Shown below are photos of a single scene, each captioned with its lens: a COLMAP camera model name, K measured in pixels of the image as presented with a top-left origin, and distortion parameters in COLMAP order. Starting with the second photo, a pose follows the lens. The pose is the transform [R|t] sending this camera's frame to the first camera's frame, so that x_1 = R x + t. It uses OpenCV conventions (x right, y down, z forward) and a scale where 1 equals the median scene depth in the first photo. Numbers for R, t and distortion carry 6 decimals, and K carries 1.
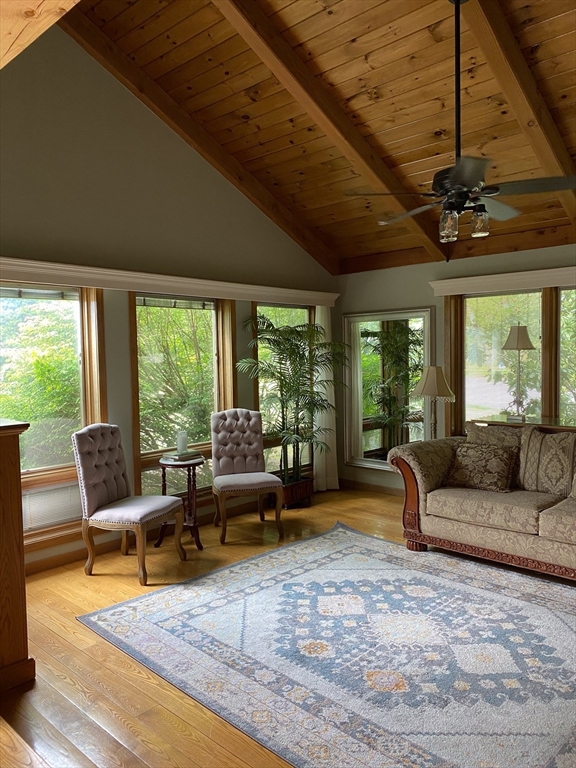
lens RADIAL K [[583.4, 0, 288.0], [0, 583.4, 384.0], [0, 0, 1]] dist [0.036736, -0.009108]
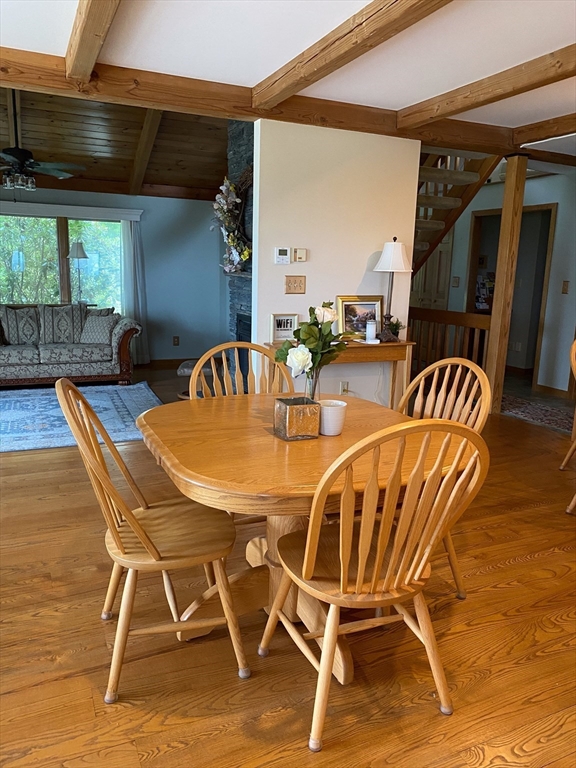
lens RADIAL K [[583.4, 0, 288.0], [0, 583.4, 384.0], [0, 0, 1]] dist [0.036736, -0.009108]
pose [[0.369597, -0.148526, 0.917245, -1.088302], [0.040706, 0.988783, 0.143708, 0.123688], [-0.928300, -0.015776, 0.371497, -0.376663]]
